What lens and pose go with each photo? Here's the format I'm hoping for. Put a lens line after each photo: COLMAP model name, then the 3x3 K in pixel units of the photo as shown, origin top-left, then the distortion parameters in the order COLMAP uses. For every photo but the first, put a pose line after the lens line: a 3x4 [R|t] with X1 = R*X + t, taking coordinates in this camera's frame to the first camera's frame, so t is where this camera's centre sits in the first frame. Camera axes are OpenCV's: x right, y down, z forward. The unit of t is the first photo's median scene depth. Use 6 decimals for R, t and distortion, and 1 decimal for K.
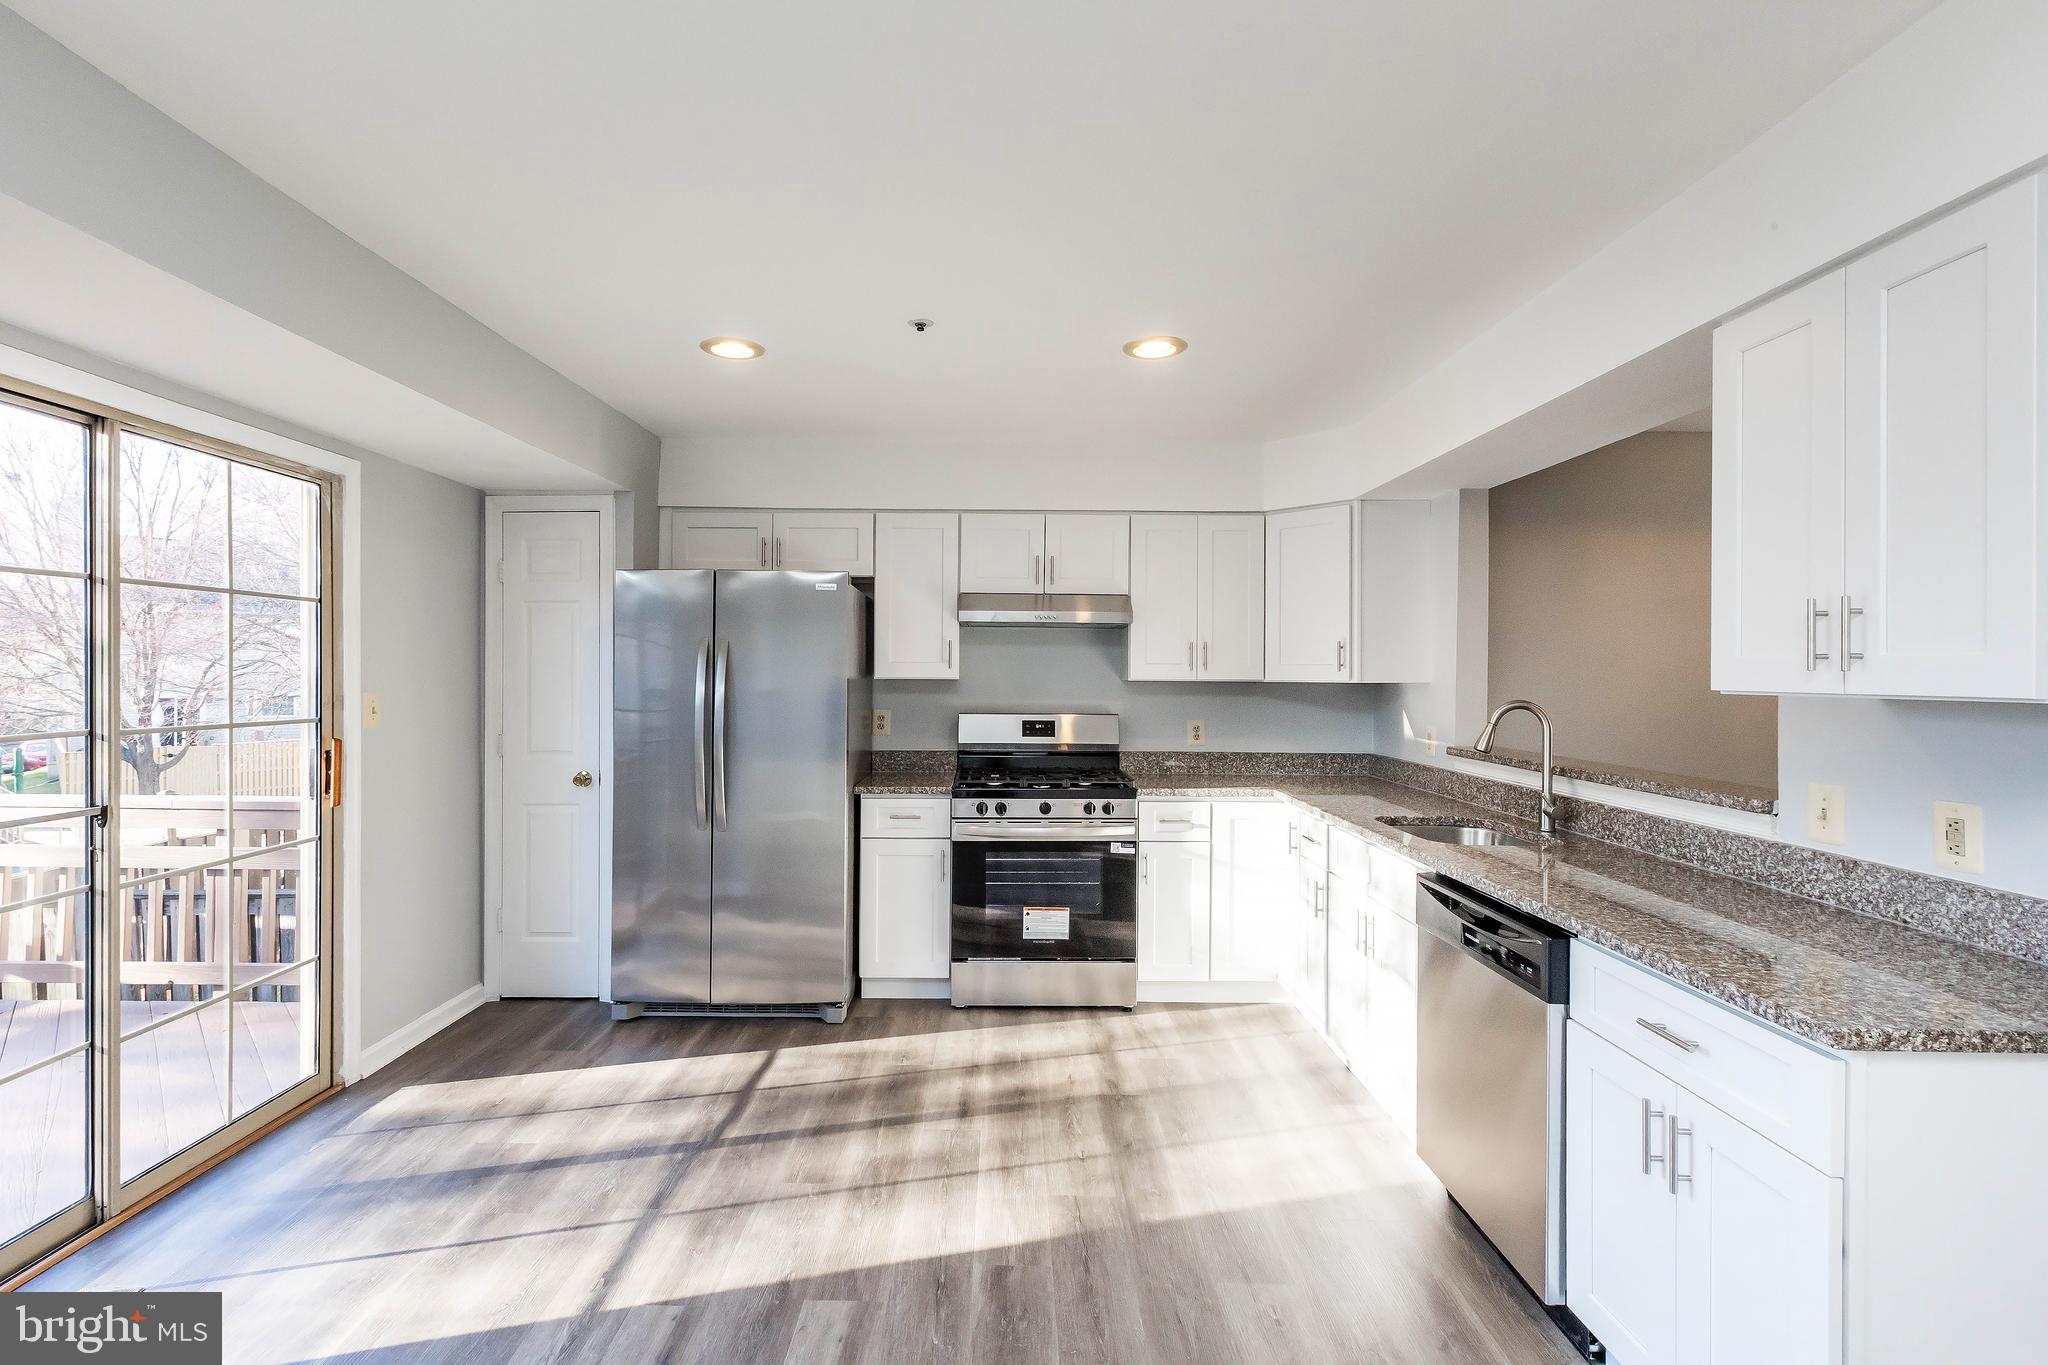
lens RADIAL K [[918.9, 0, 974.6], [0, 918.9, 681.3], [0, 0, 1]] dist [0.002378, -0.000165]
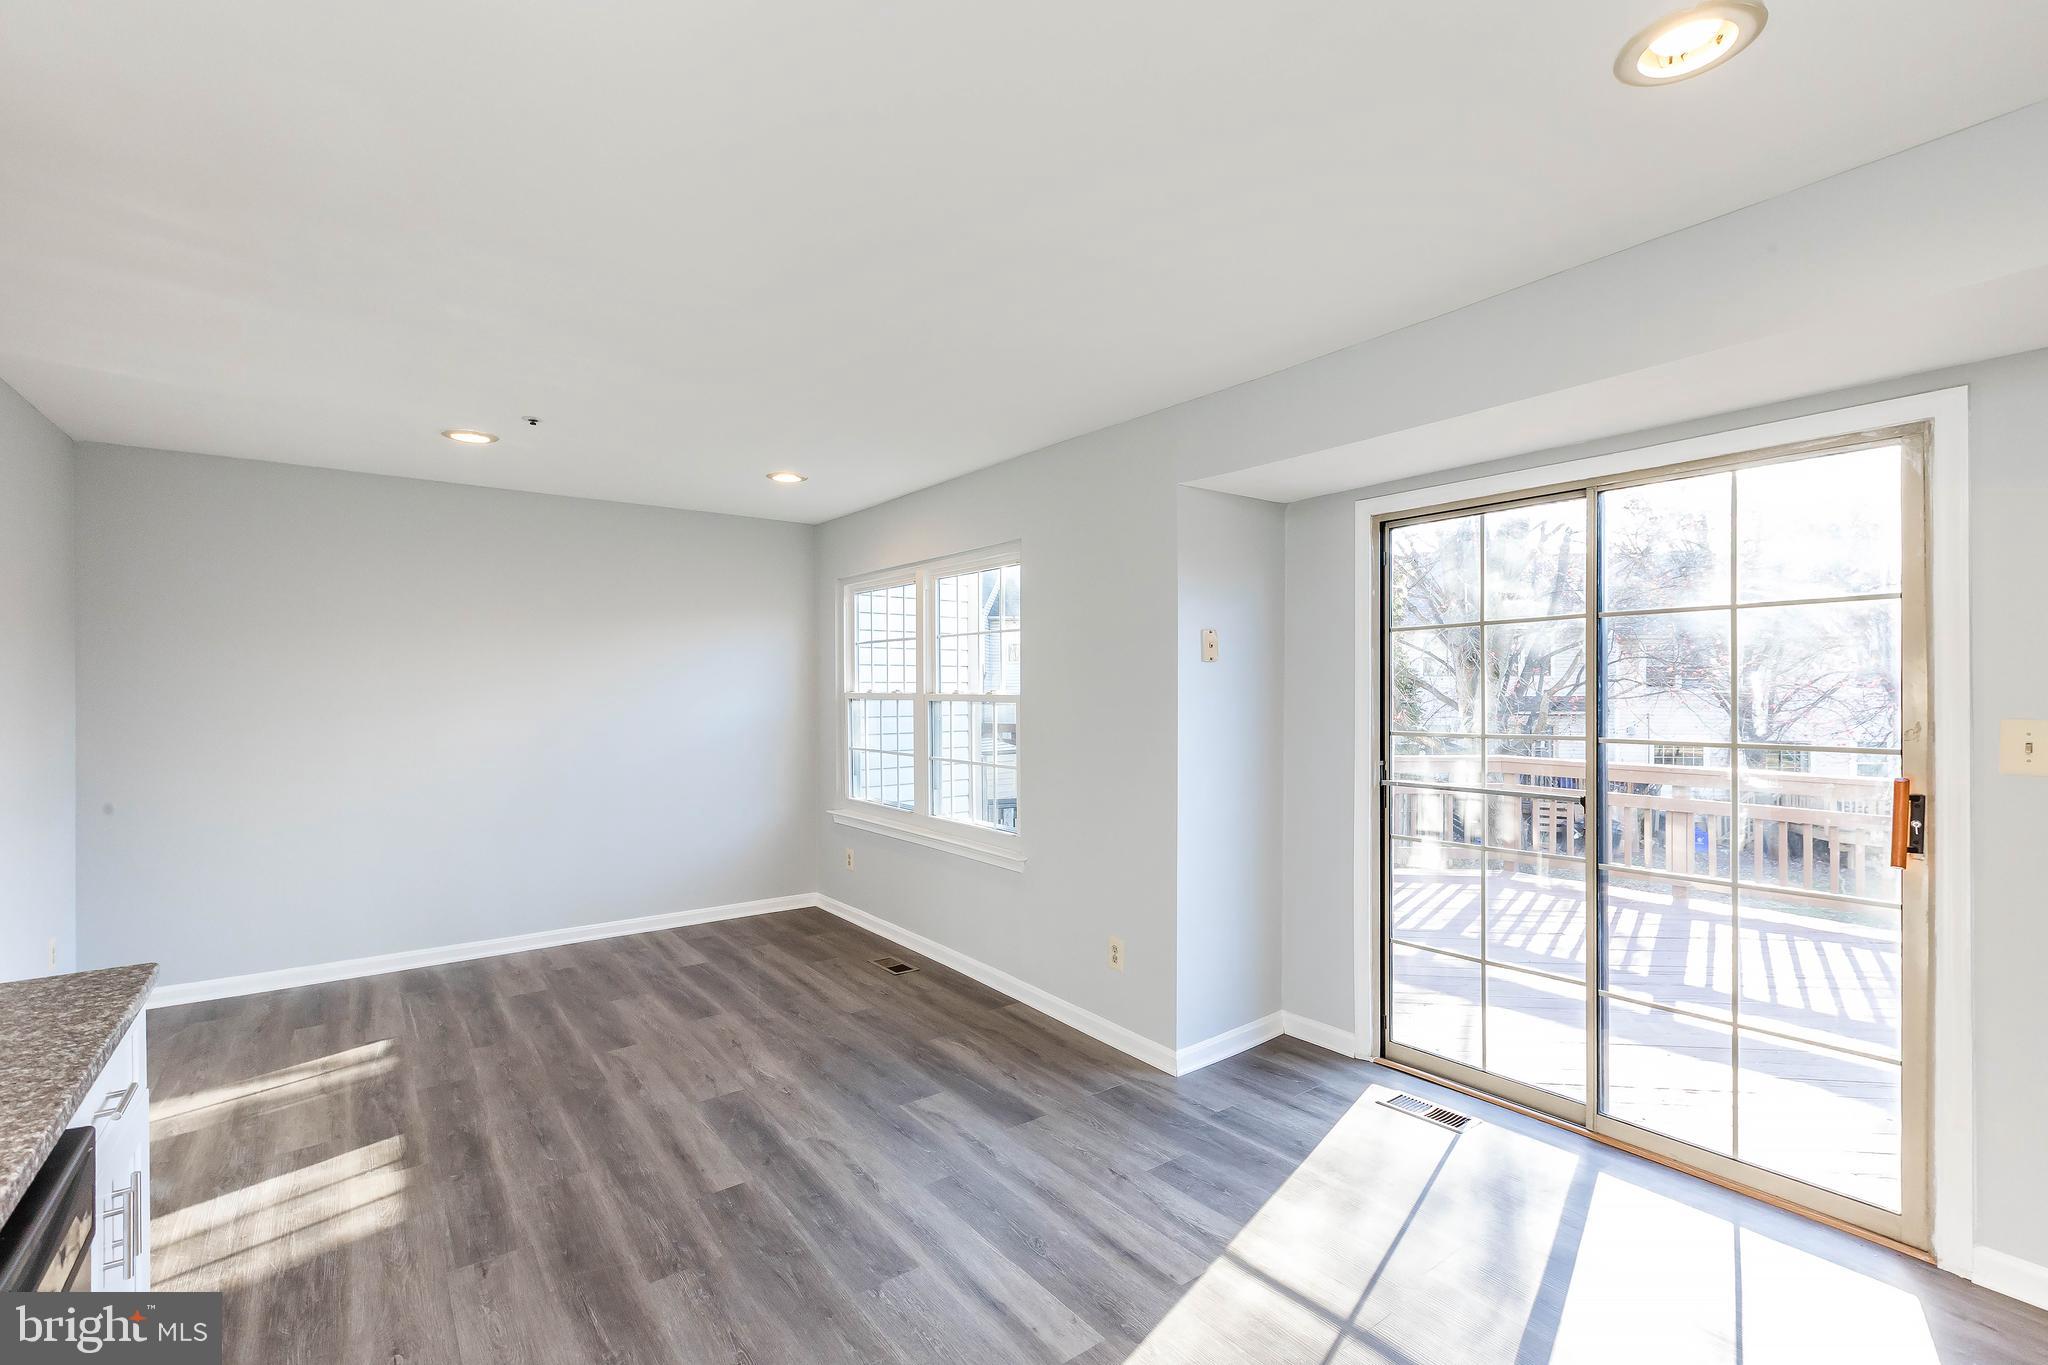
lens RADIAL K [[918.9, 0, 1030.7], [0, 918.9, 690.8], [0, 0, 1]] dist [0.002378, -0.000165]
pose [[-0.782251, 0.001328, -0.622961, 0.452739], [-0.002115, 0.999986, 0.004788, -0.015241], [0.622959, 0.005063, -0.782238, 1.608942]]
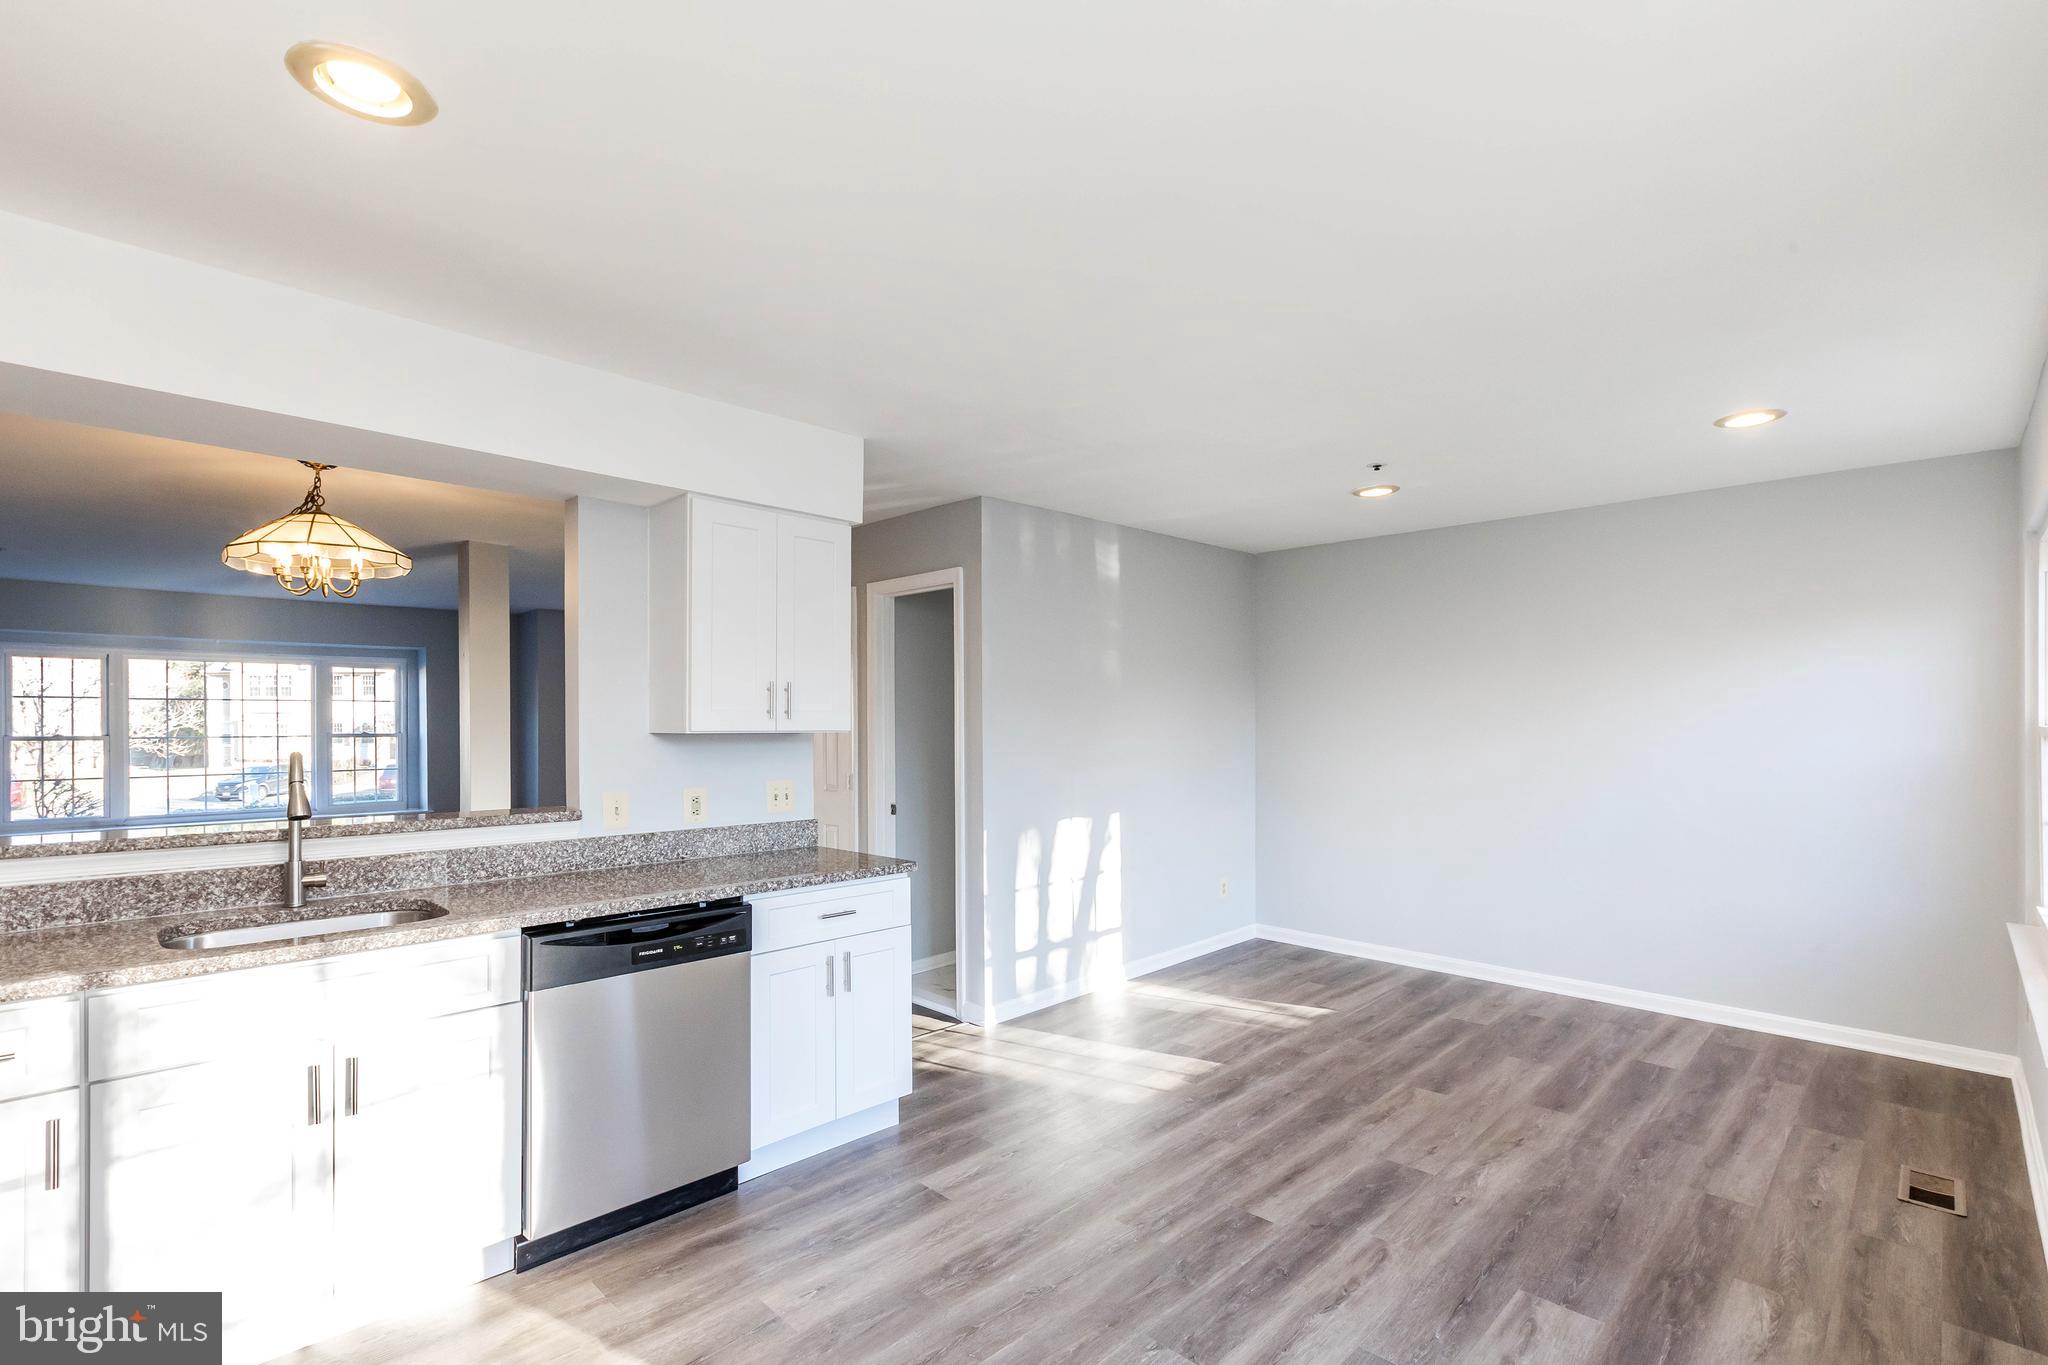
lens RADIAL K [[918.9, 0, 995.9], [0, 918.9, 712.9], [0, 0, 1]] dist [0.002378, -0.000165]
pose [[-0.720306, 0.003570, 0.693647, -0.560721], [0.001454, 0.999992, -0.003637, -0.013589], [-0.693655, -0.001611, -0.720306, 1.531906]]
